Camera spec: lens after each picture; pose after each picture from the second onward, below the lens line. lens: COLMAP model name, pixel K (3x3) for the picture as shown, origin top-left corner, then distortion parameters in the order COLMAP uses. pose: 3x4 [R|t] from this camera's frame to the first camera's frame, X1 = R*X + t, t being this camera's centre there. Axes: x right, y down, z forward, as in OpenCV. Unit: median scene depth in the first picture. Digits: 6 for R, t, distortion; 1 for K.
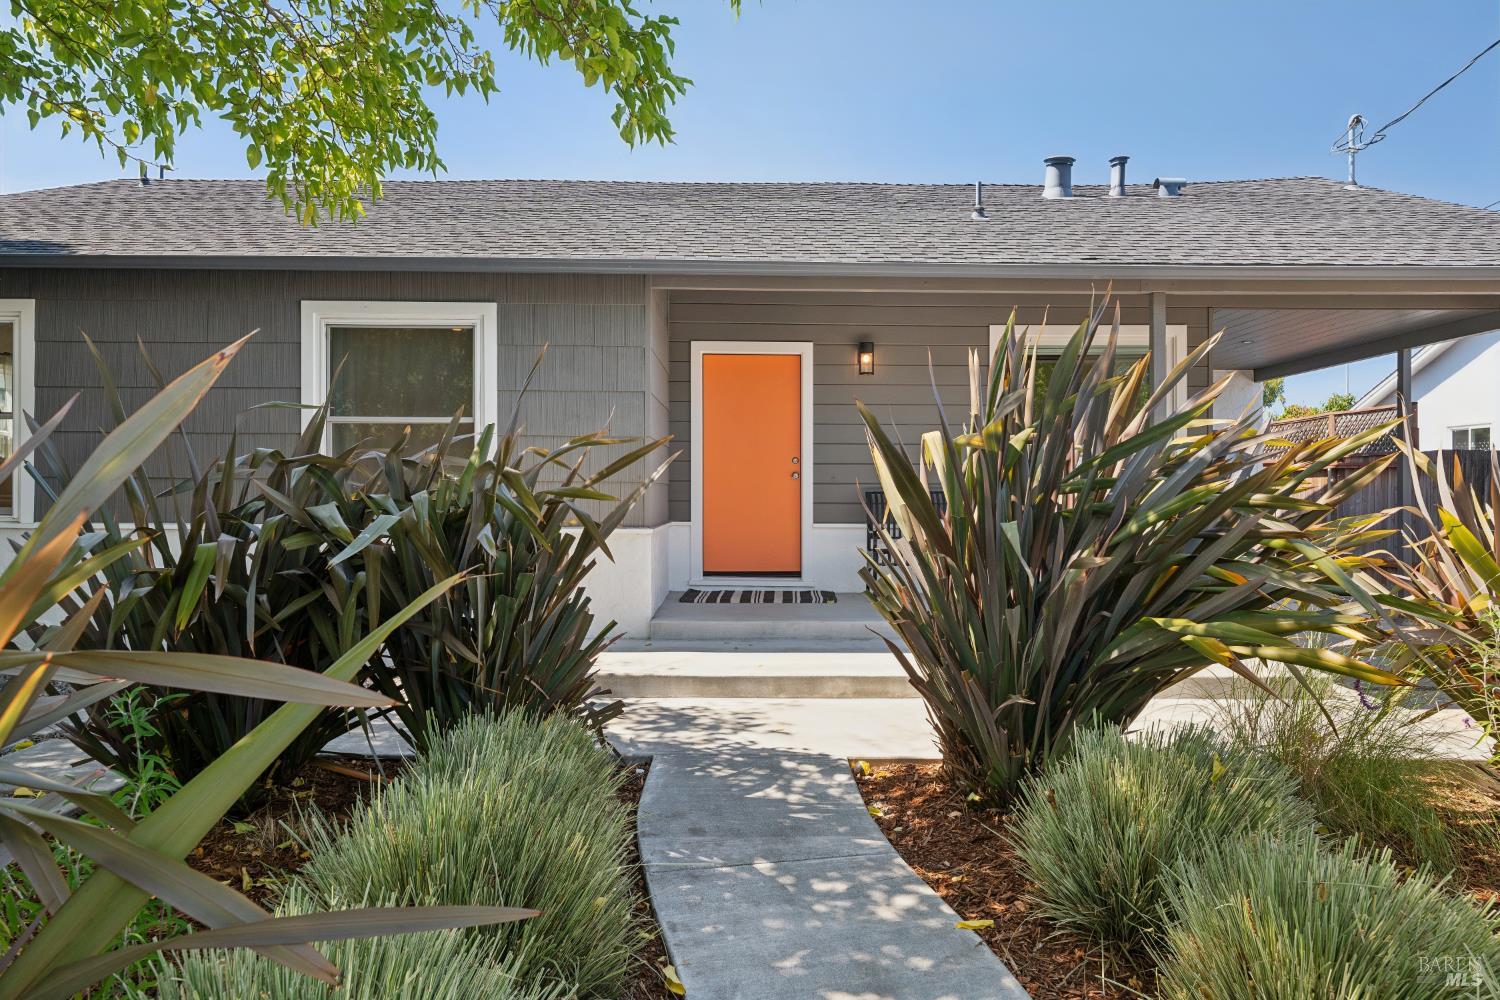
lens RADIAL K [[1002.3, 0, 751.6], [0, 1002.3, 496.4], [0, 0, 1]] dist [-0.017500, -0.007882]
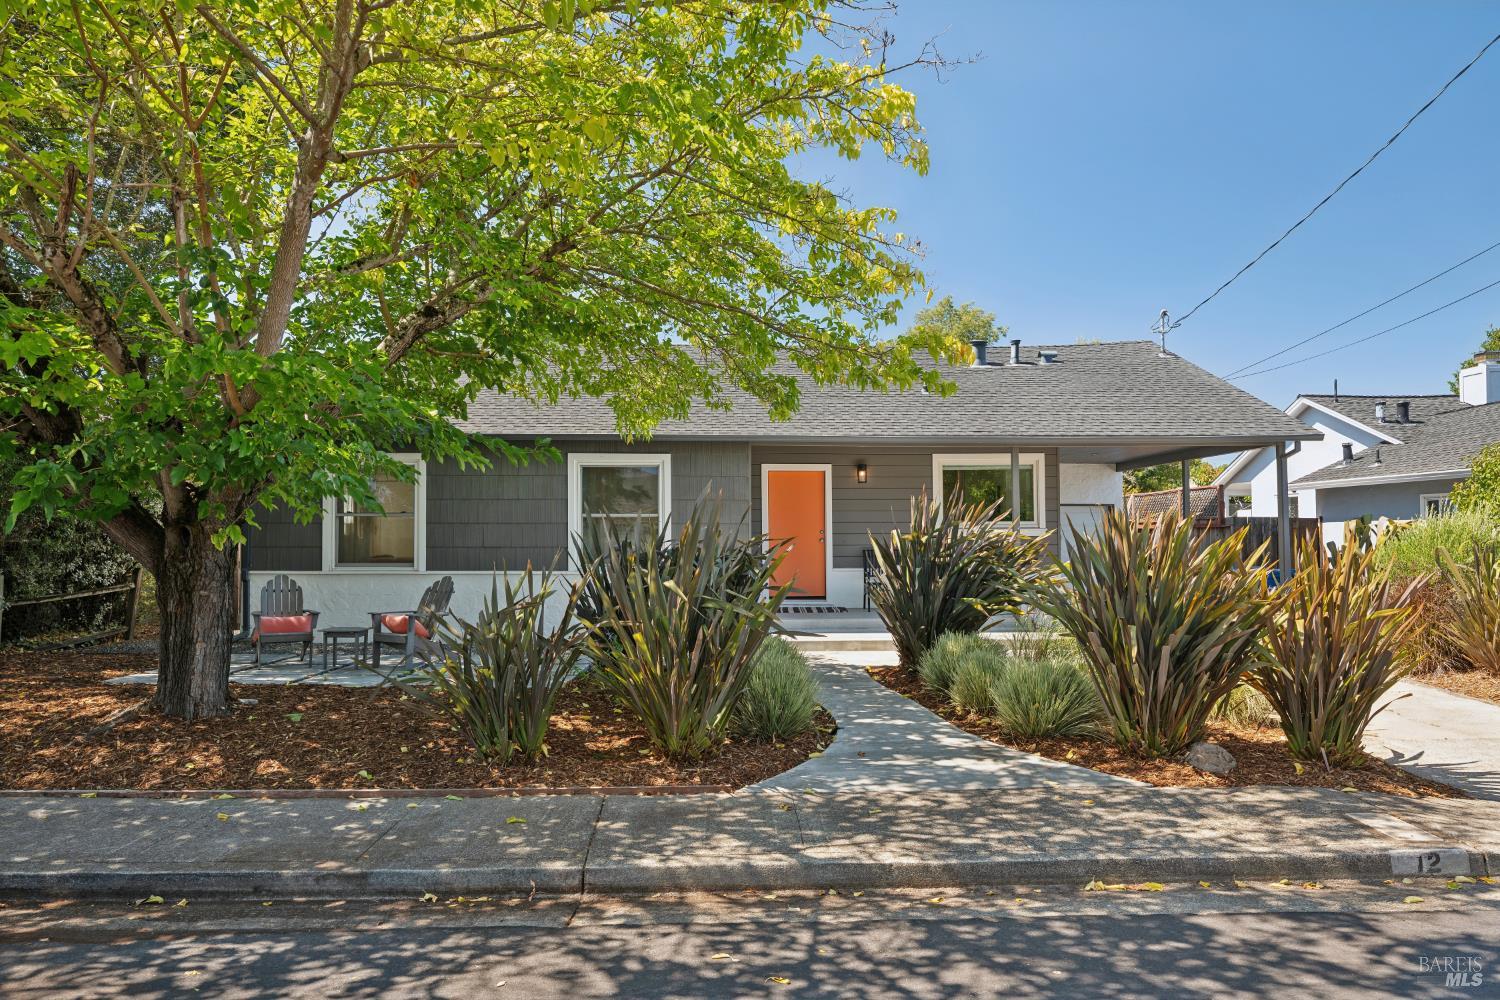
lens RADIAL K [[1002.3, 0, 749.4], [0, 1002.3, 507.2], [0, 0, 1]] dist [-0.017500, -0.007882]
pose [[0.999862, -0.007332, 0.014935, -0.114697], [0.007806, 0.999458, -0.031985, -0.025515], [-0.014692, 0.032097, 0.999377, -0.782129]]
